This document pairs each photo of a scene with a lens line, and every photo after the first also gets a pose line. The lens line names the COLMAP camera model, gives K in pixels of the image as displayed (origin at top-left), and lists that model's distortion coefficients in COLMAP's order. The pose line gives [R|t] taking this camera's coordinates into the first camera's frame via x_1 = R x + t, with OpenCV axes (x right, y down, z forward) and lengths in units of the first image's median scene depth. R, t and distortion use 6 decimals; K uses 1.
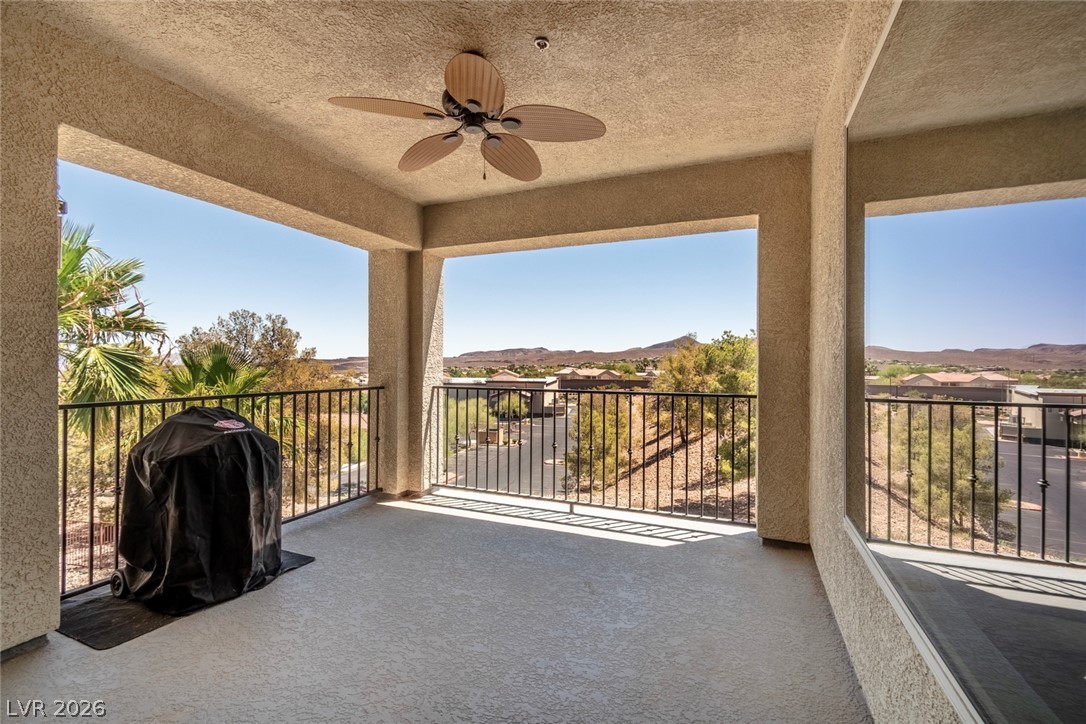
lens RADIAL K [[477.6, 0, 543.0], [0, 477.6, 362.0], [0, 0, 1]] dist [0.000349, 0.000213]
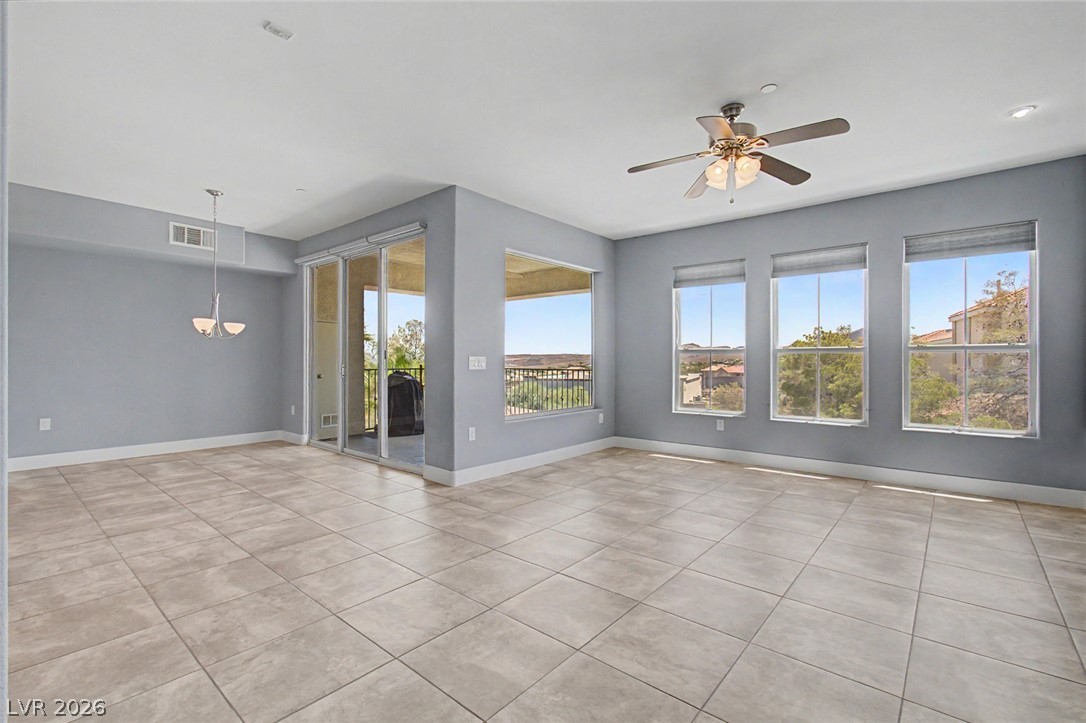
lens RADIAL K [[484.1, 0, 543.0], [0, 484.1, 361.5], [0, 0, 1]] dist [-0.008703, 0.008554]
pose [[0.954592, -0.003710, -0.297893, 0.566966], [0.005222, 0.999977, 0.004278, 0.016365], [0.297870, -0.005640, 0.954590, -0.880757]]
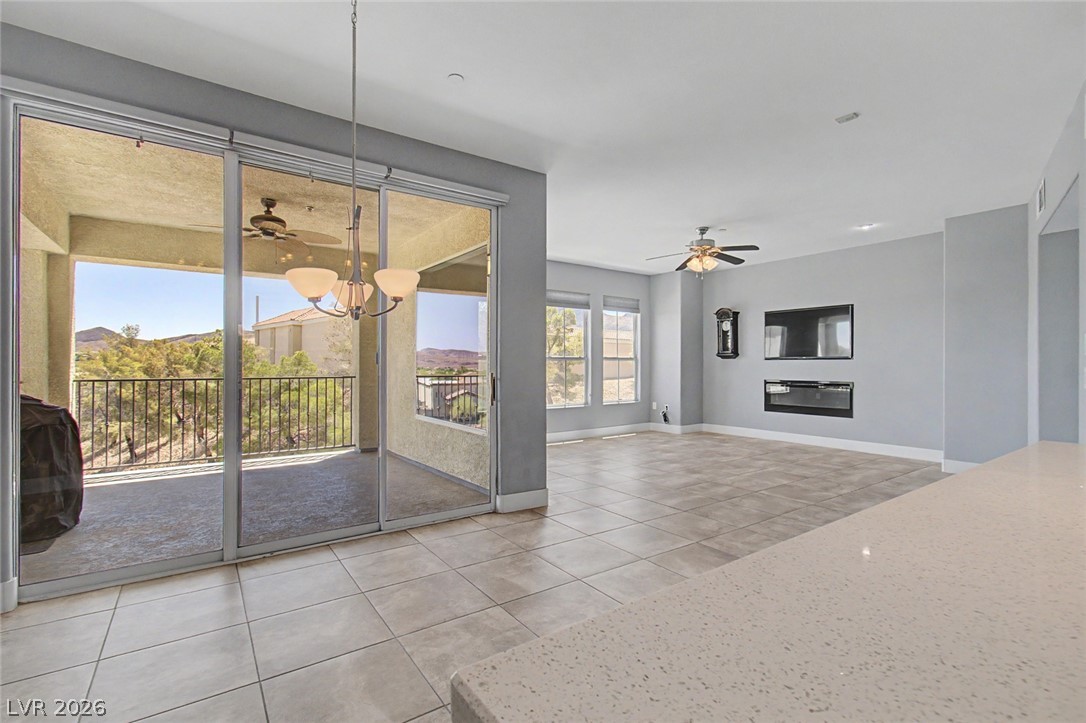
lens RADIAL K [[492.5, 0, 533.6], [0, 492.5, 364.6], [0, 0, 1]] dist [-0.000700, 0.000179]
pose [[0.532844, -0.006802, 0.846186, -0.627370], [0.000486, 0.999970, 0.007732, 0.007144], [-0.846214, -0.003709, 0.532831, -0.484479]]
